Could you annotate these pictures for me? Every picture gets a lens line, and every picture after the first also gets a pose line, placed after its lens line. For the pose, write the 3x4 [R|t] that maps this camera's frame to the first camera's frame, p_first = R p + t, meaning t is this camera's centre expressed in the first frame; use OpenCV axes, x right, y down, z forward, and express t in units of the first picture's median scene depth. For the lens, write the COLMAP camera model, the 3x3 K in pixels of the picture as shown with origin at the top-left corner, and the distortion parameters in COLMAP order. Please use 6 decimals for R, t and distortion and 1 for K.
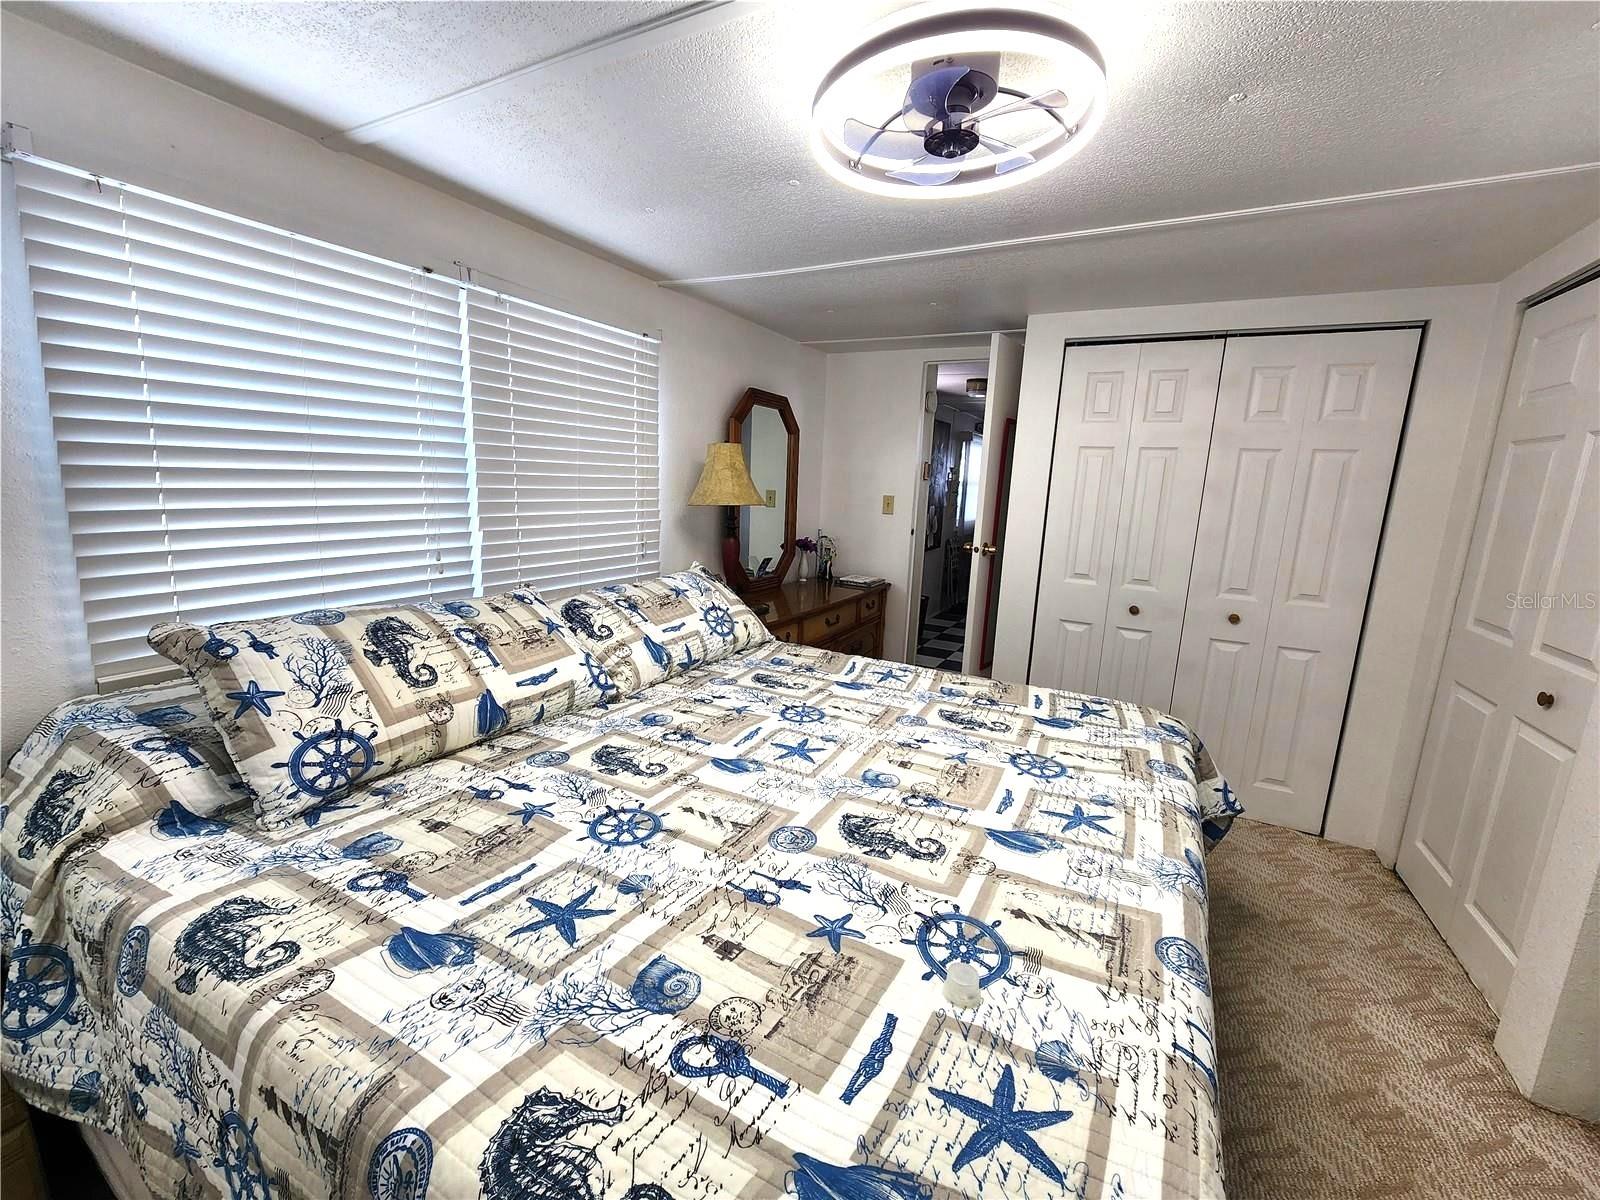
lens RADIAL K [[656.6, 0, 803.5], [0, 656.6, 600.7], [0, 0, 1]] dist [-0.003615, 0.001550]
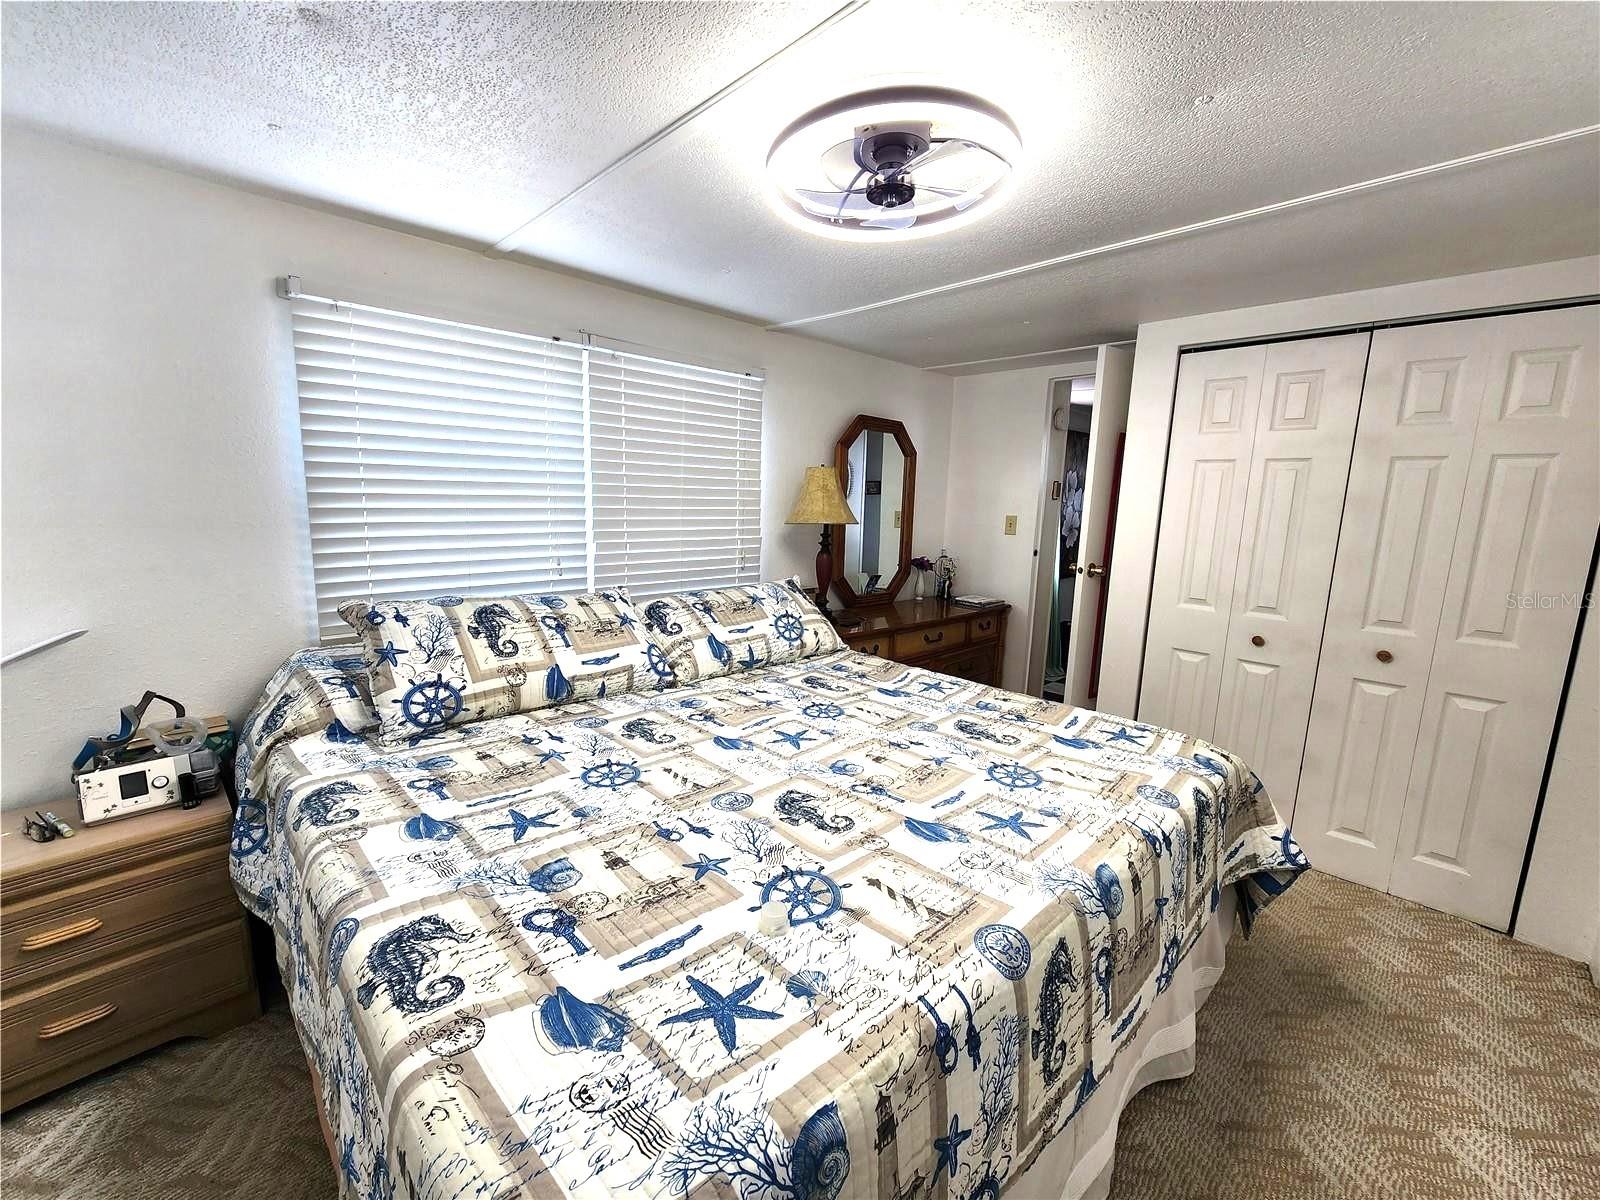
lens RADIAL K [[656.6, 0, 796.9], [0, 656.6, 599.4], [0, 0, 1]] dist [-0.003615, 0.001550]
pose [[0.951543, 0.034335, -0.305592, 0.326863], [-0.046350, 0.998408, -0.032146, 0.028606], [0.304002, 0.044753, 0.951620, -0.065281]]
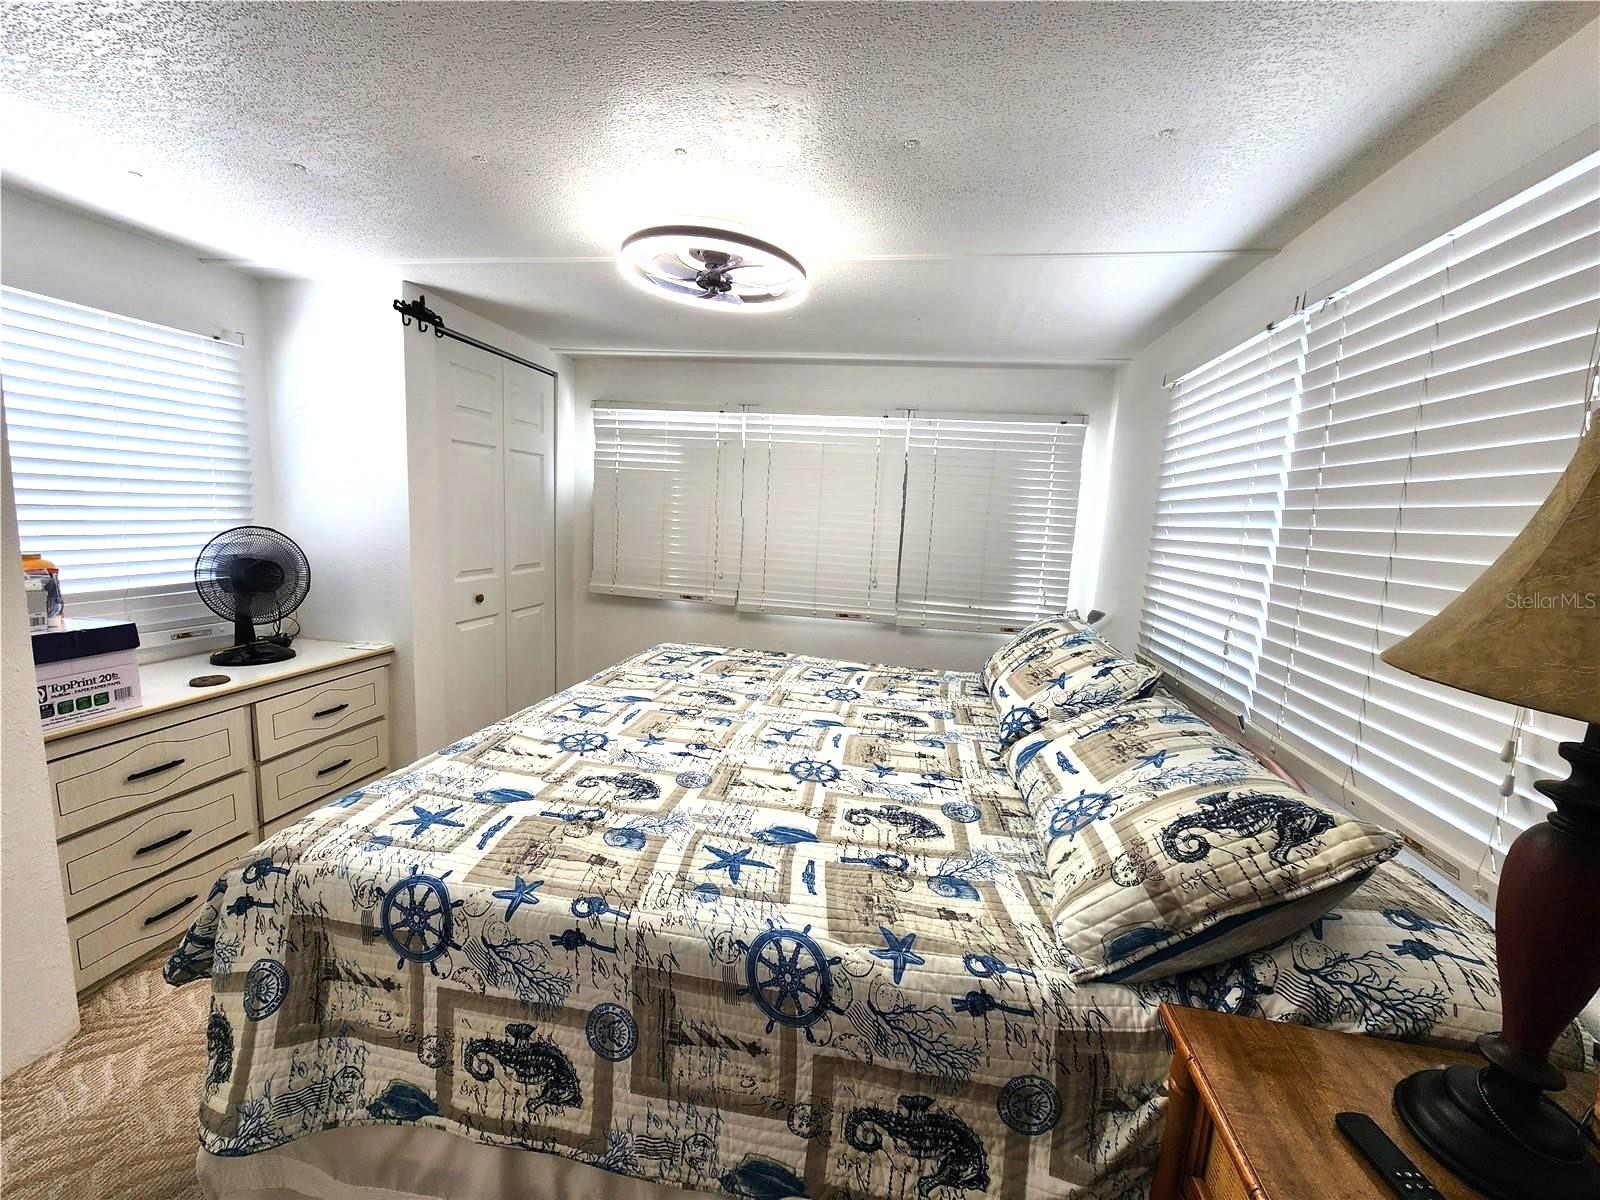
lens RADIAL K [[656.6, 0, 792.2], [0, 656.6, 595.5], [0, 0, 1]] dist [-0.003615, 0.001550]
pose [[-0.937666, -0.031819, -0.346077, 0.202943], [-0.144751, 0.941071, 0.305666, -0.322668], [0.315957, 0.336708, -0.887017, 1.596287]]
